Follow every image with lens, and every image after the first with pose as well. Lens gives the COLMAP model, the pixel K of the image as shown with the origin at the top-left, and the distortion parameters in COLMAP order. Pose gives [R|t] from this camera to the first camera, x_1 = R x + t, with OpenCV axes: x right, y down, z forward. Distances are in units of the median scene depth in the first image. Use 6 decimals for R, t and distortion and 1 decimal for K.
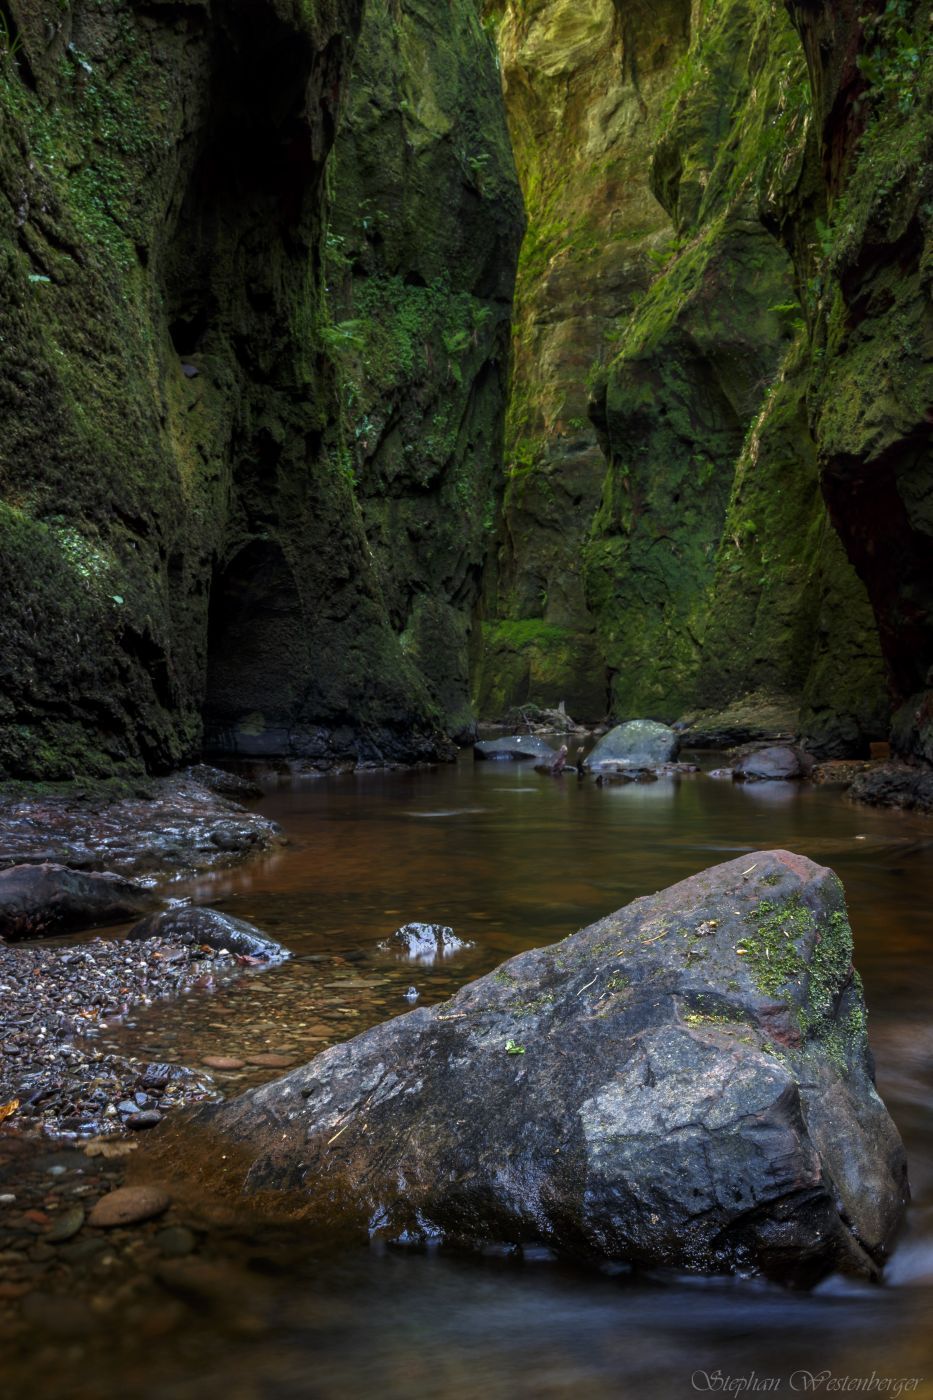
lens RADIAL K [[1627.5, 0, 466.5], [0, 1627.5, 700.0], [0, 0, 1]] dist [-0.025856, -0.006187]
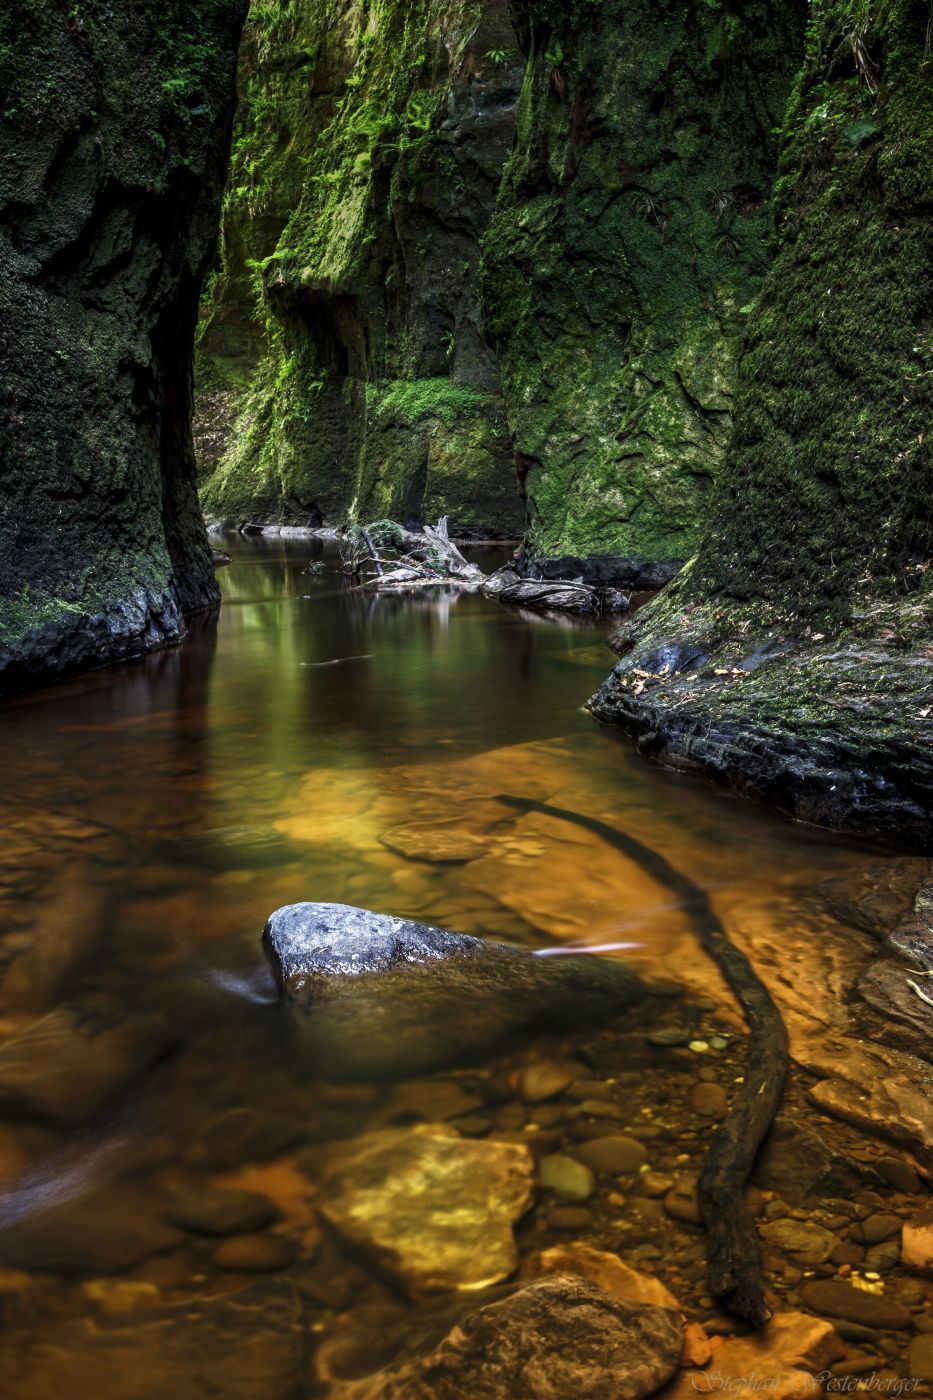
lens RADIAL K [[1569.8, 0, 466.5], [0, 1569.8, 700.0], [0, 0, 1]] dist [-0.000898, 0.009111]
pose [[0.999887, -0.000906, 0.015012, 0.086838], [-0.001192, 0.990272, 0.139142, -0.016938], [-0.014992, -0.139144, 0.990159, 0.687256]]
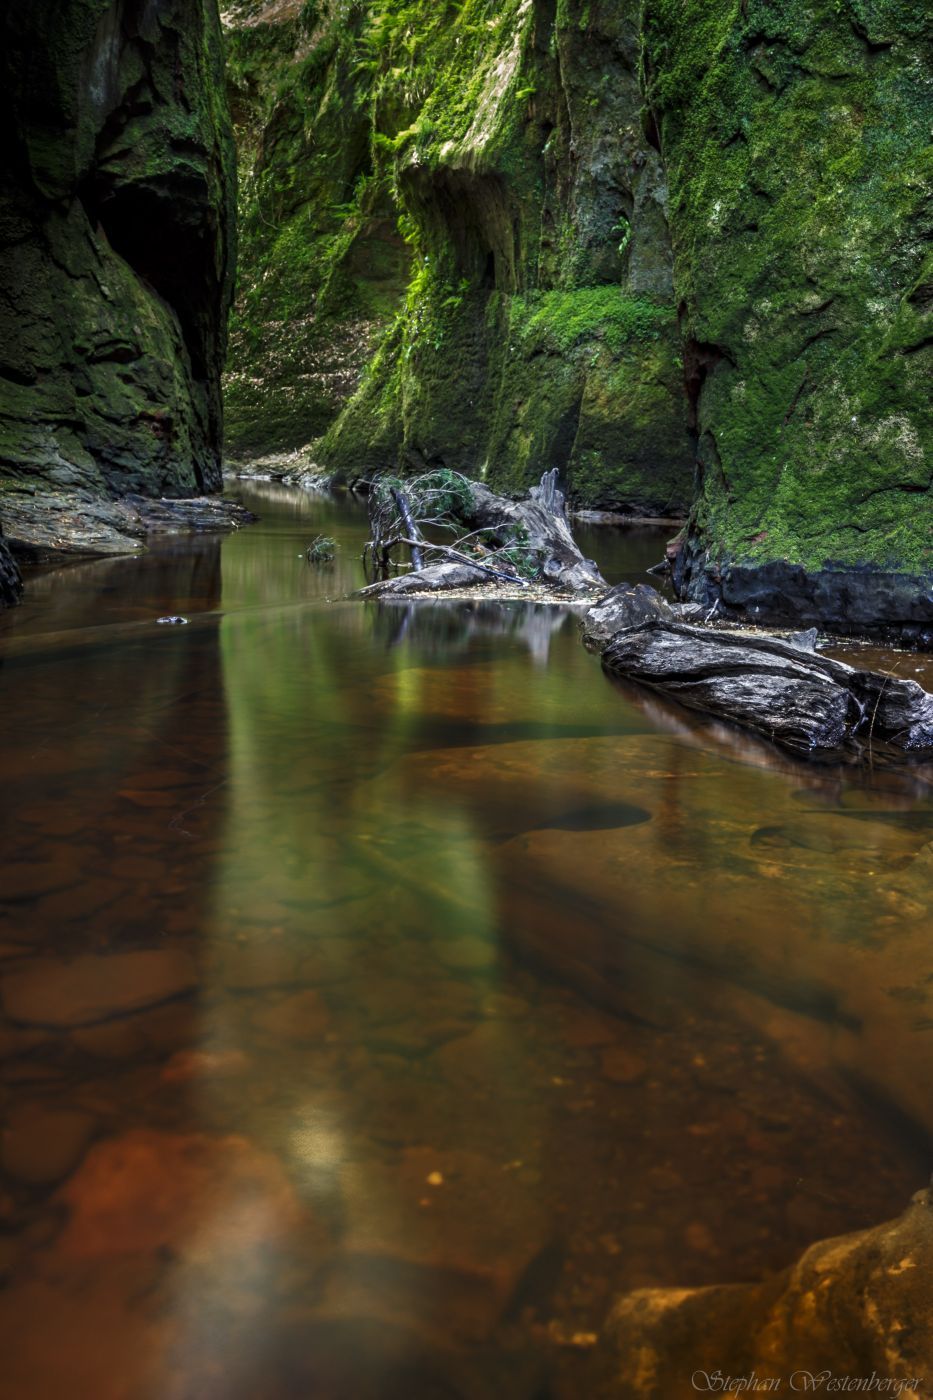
lens RADIAL K [[1569.8, 0, 466.5], [0, 1569.8, 700.0], [0, 0, 1]] dist [-0.000898, 0.009111]
pose [[0.992214, 0.069084, -0.103628, 0.113472], [-0.051915, 0.985739, 0.160076, -0.003792], [0.113209, -0.153450, 0.981650, 1.044633]]
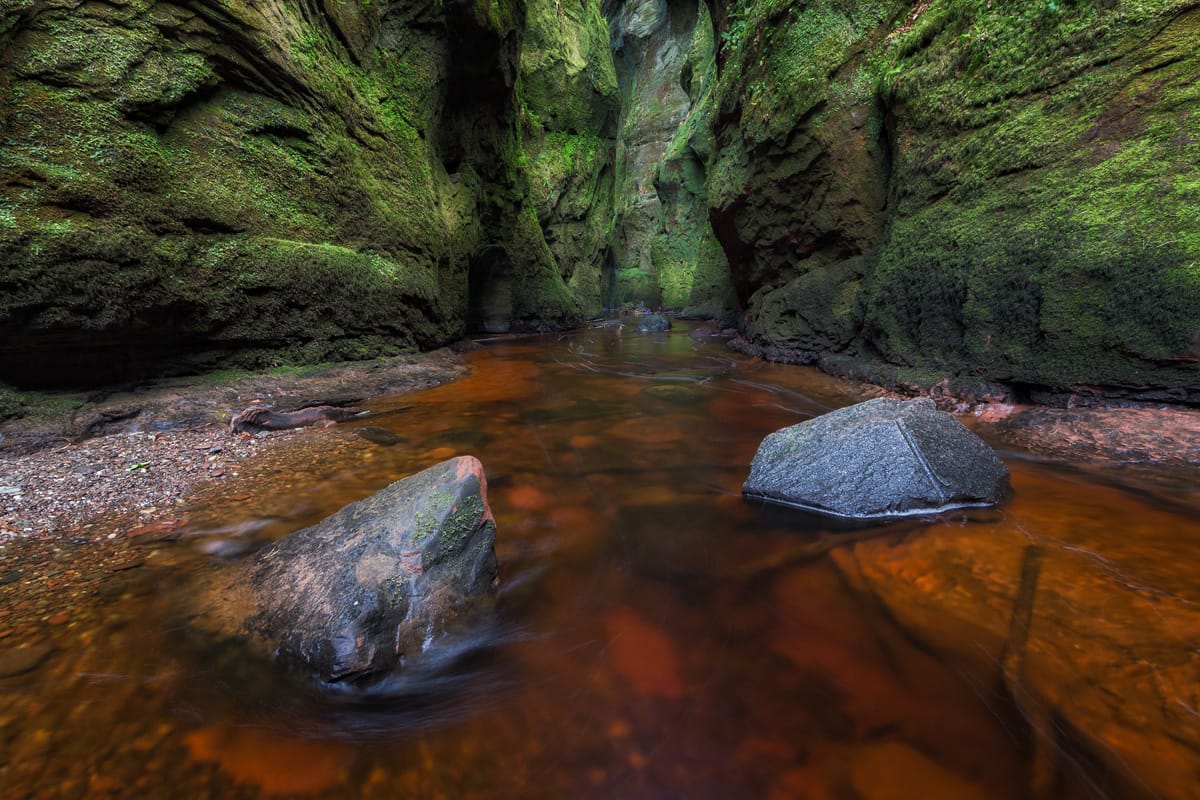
lens RADIAL K [[627.0, 0, 550.6], [0, 627.0, 373.8], [0, 0, 1]] dist [0.001574, 0.000499]
pose [[0.993711, -0.008923, -0.111616, 0.036229], [0.022250, 0.992677, 0.118735, -0.010032], [0.109739, -0.120472, 0.986633, 0.020942]]
